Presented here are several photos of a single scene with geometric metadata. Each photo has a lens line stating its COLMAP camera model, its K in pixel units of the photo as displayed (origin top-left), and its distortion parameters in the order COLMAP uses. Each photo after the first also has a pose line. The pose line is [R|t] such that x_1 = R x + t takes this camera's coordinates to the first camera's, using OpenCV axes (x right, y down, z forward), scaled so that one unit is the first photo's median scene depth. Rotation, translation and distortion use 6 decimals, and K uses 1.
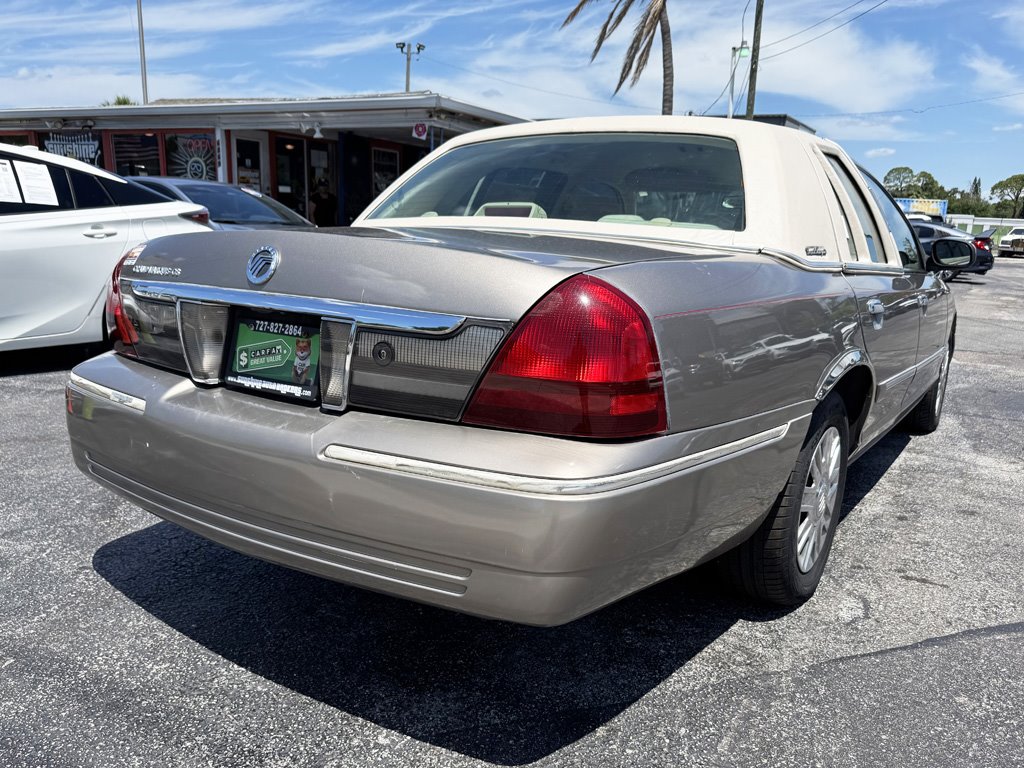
lens RADIAL K [[812.9, 0, 517.9], [0, 812.9, 425.3], [0, 0, 1]] dist [0.060175, -0.065973]
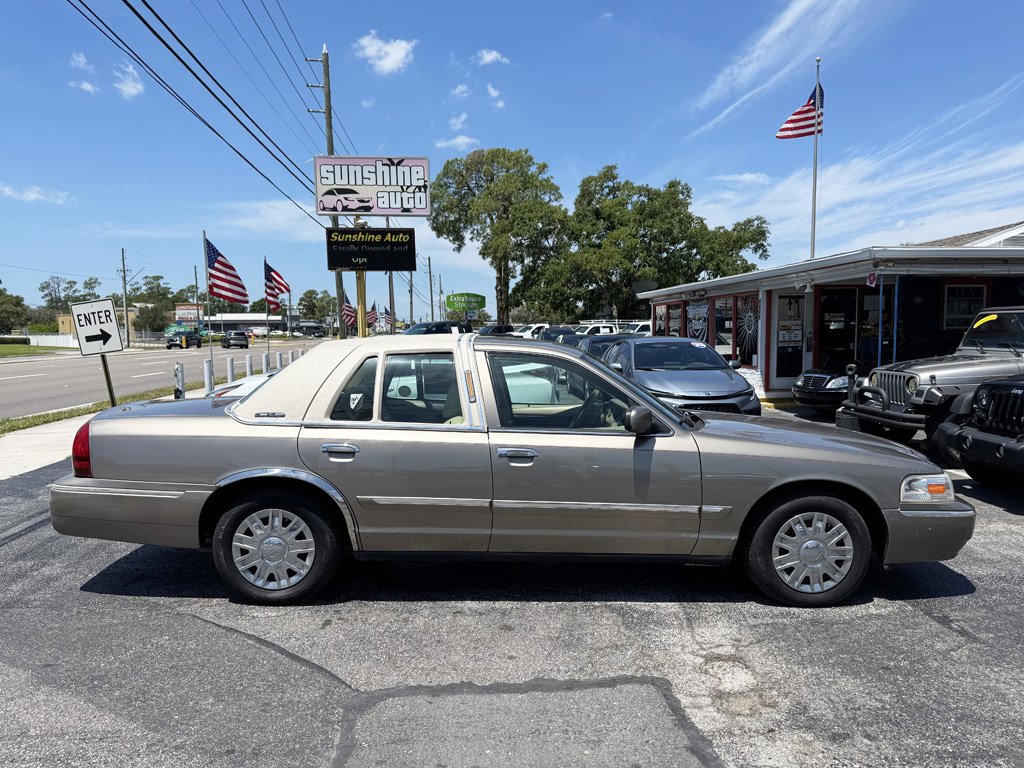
lens RADIAL K [[812.9, 0, 517.9], [0, 812.9, 425.3], [0, 0, 1]] dist [0.060175, -0.065973]
pose [[0.524803, 0.054017, -0.849508, 0.466955], [-0.180942, 0.982256, -0.049323, -0.037852], [0.831771, 0.179596, 0.525265, 0.102466]]
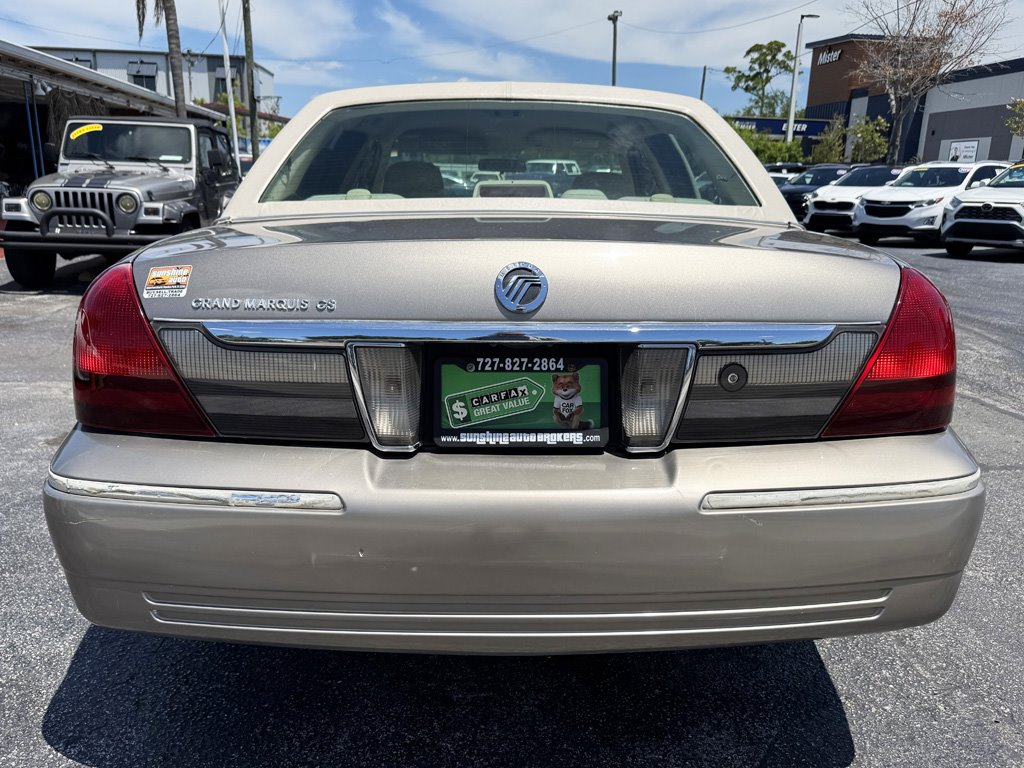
lens RADIAL K [[826.0, 0, 517.6], [0, 826.0, 402.2], [0, 0, 1]] dist [0.008093, -0.000649]
pose [[0.818642, -0.172146, 0.547896, -0.114804], [0.152410, 0.984932, 0.081737, -0.023110], [-0.553711, 0.016592, 0.832544, 0.053820]]
